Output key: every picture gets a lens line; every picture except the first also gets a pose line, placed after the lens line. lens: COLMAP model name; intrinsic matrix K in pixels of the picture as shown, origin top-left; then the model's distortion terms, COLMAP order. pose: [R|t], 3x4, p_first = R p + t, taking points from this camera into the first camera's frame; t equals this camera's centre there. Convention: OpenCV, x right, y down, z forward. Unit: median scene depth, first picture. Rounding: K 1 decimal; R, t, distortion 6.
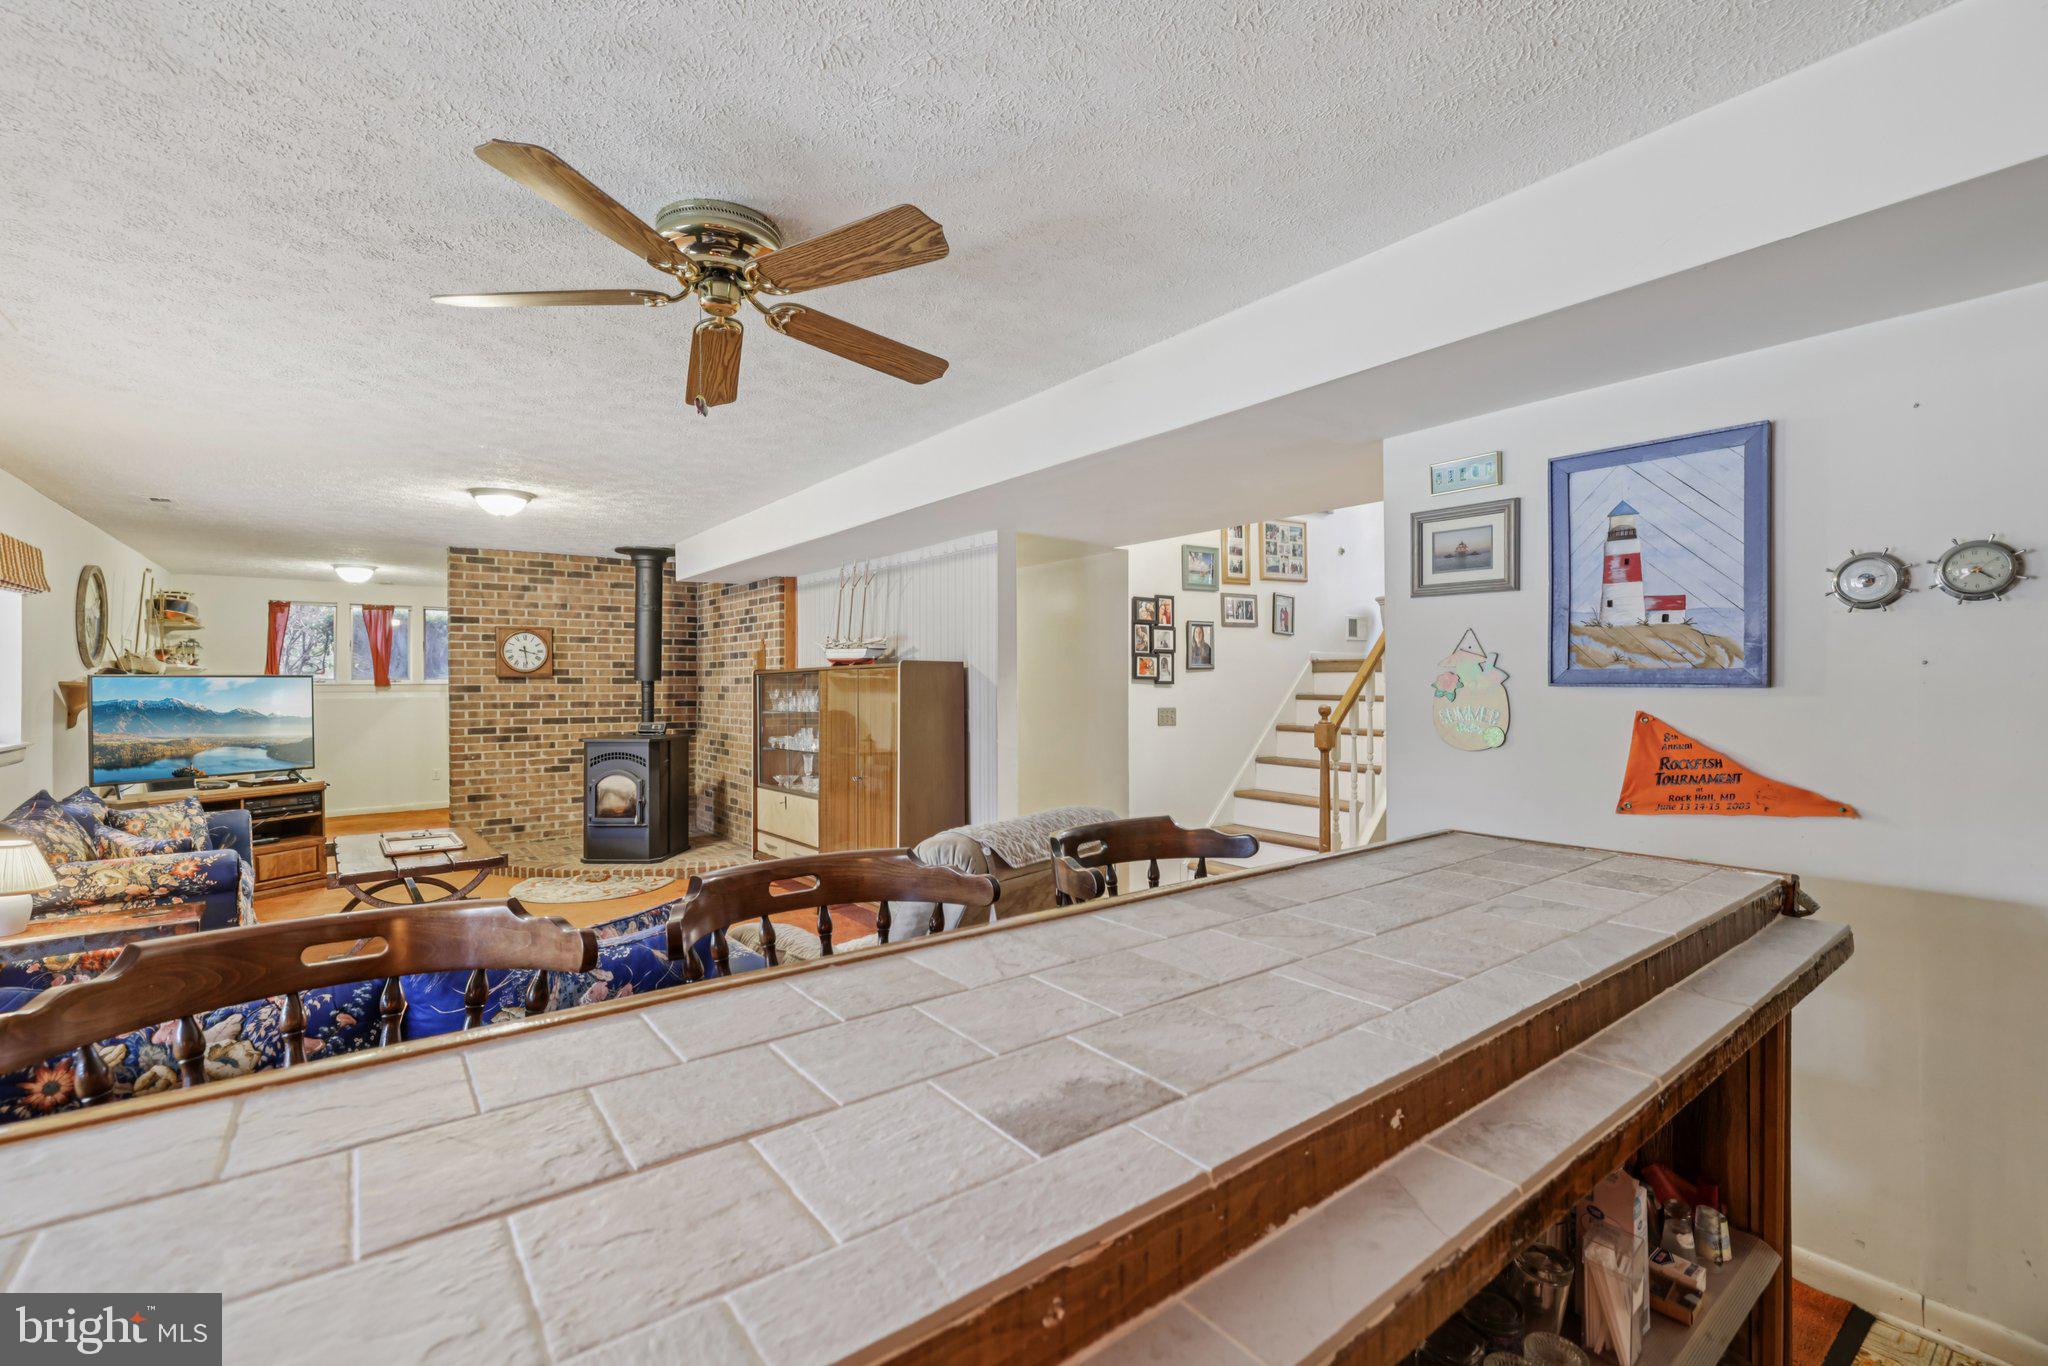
lens RADIAL K [[882.5, 0, 1017.6], [0, 882.5, 680.7], [0, 0, 1]] dist [0.000598, 0.000926]
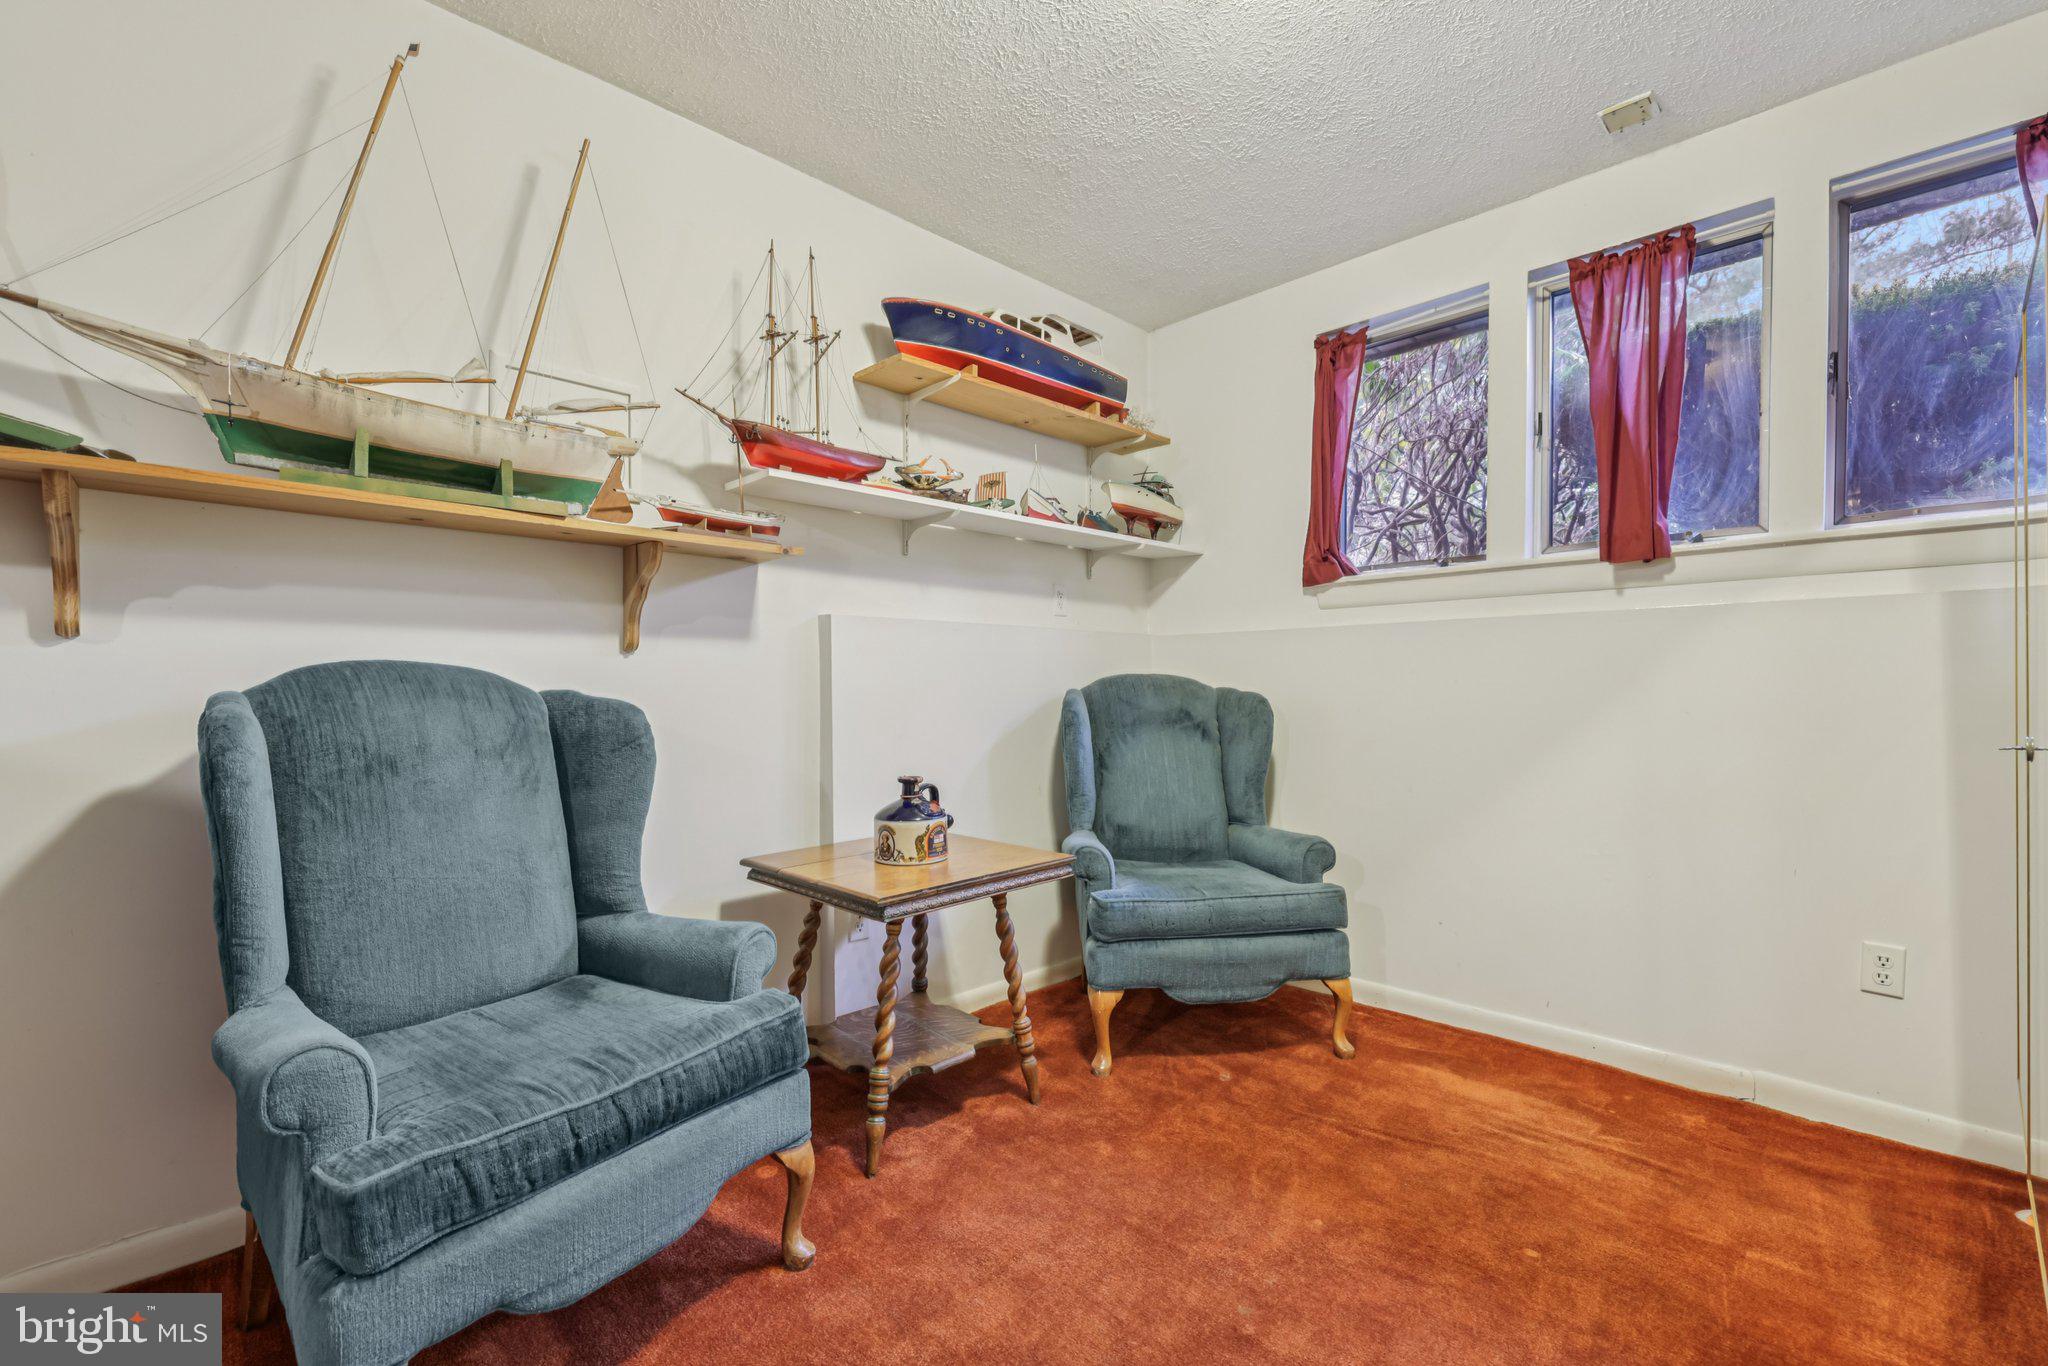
lens RADIAL K [[906.3, 0, 1024.0], [0, 906.3, 683.0], [0, 0, 1]] dist [-0.000650, 0.000100]
pose [[0.109565, 0.000777, -0.993979, -0.631245], [-0.004848, 0.999988, 0.000247, 0.052285], [0.993968, 0.004792, 0.109568, 1.043852]]
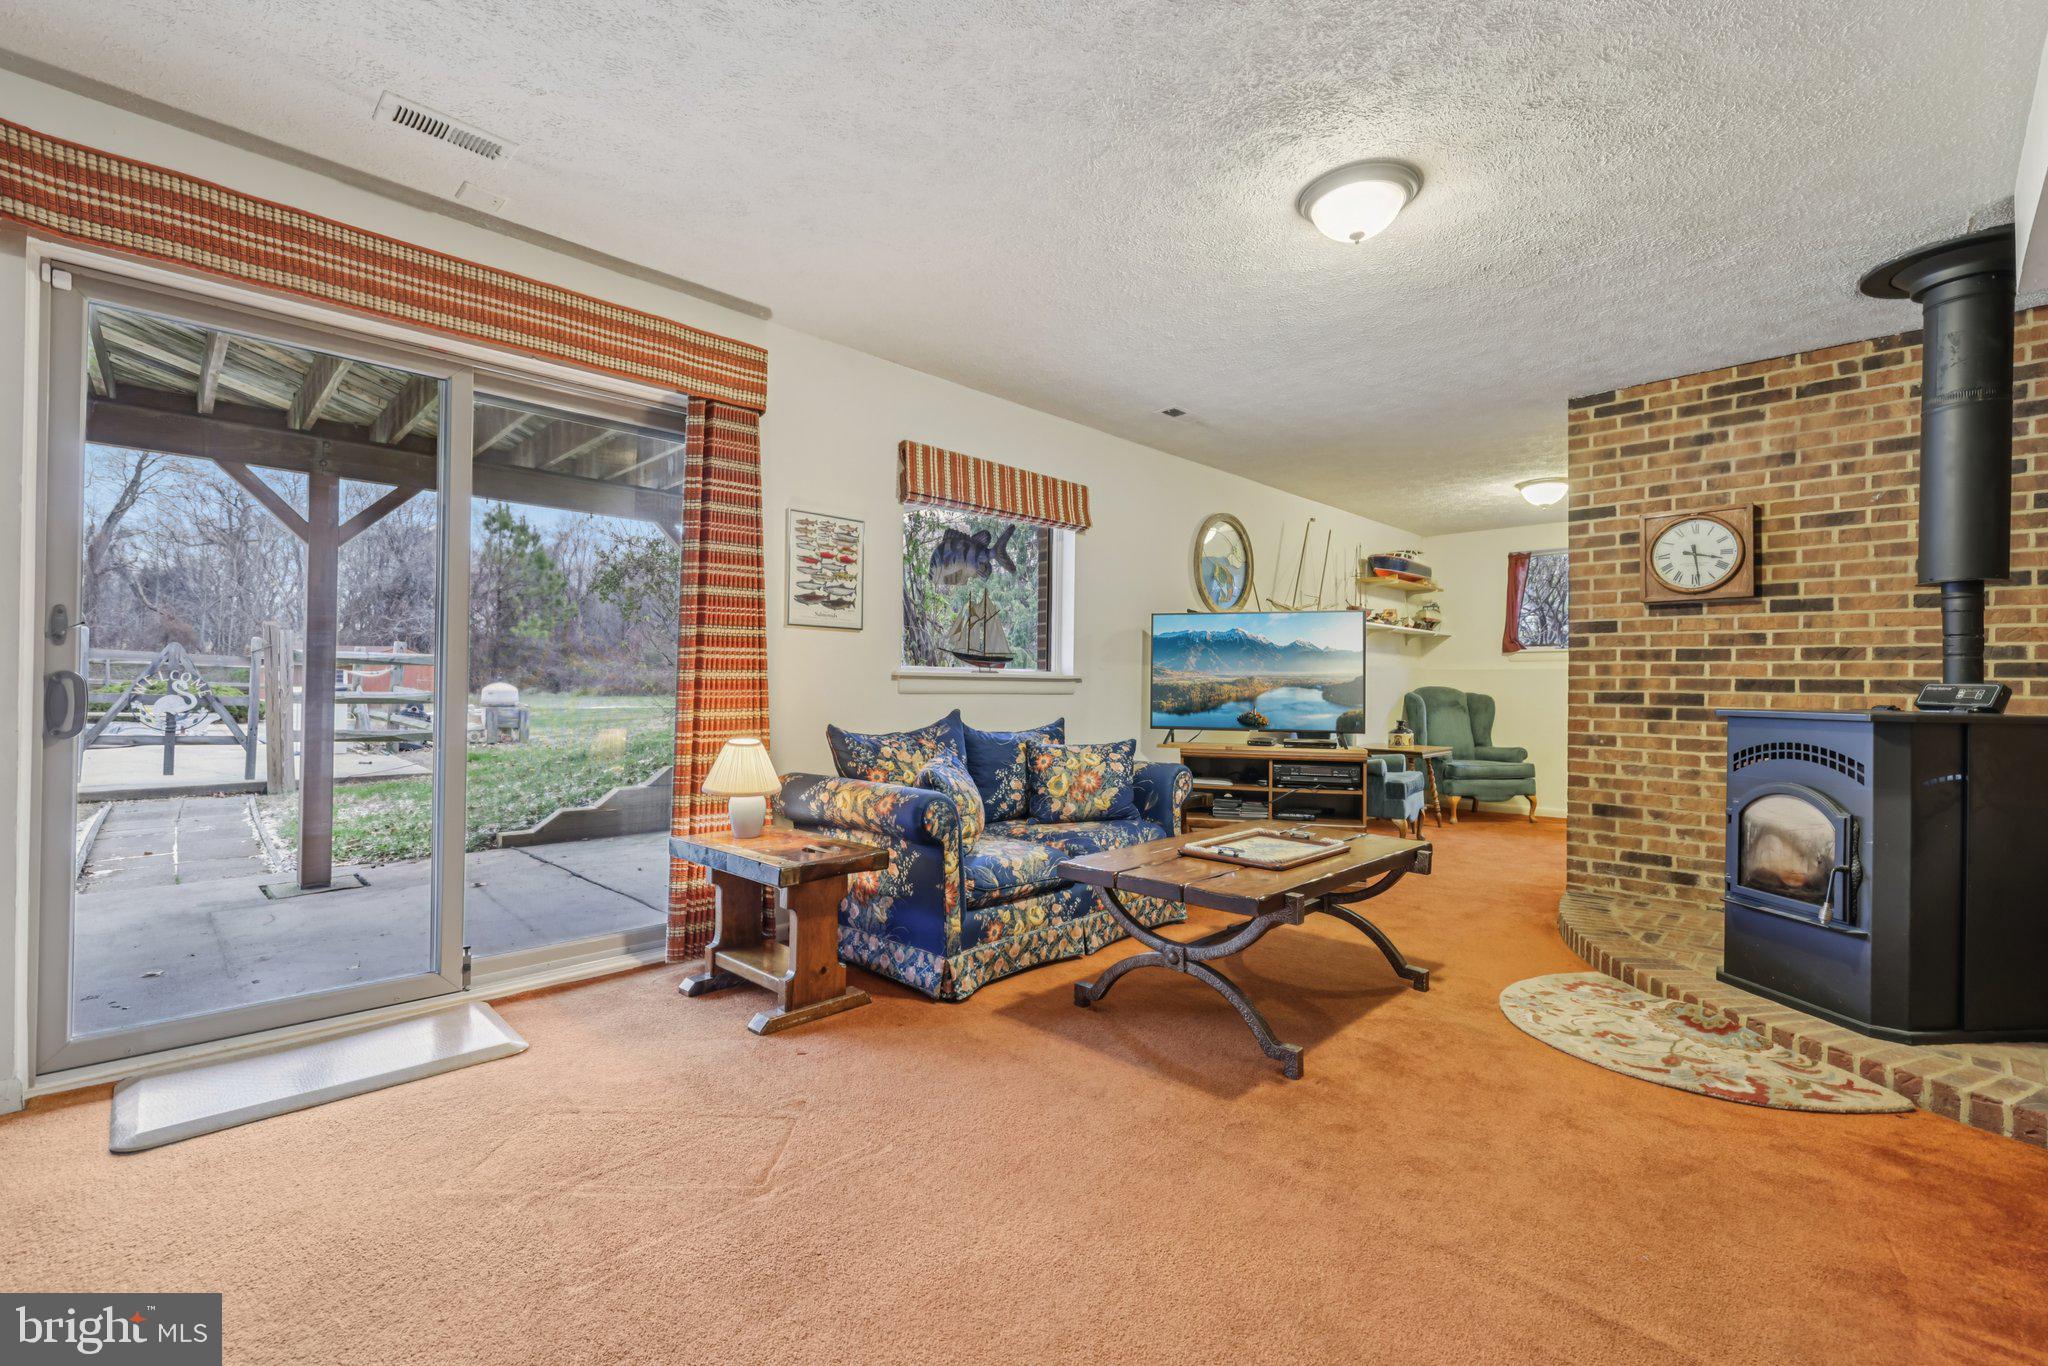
lens RADIAL K [[882.5, 0, 1017.6], [0, 882.5, 680.7], [0, 0, 1]] dist [0.000598, 0.000926]
pose [[0.120936, -0.002572, -0.992657, -0.069561], [-0.014920, 0.999879, -0.004408, 0.053172], [0.992548, 0.015344, 0.120883, 0.522845]]
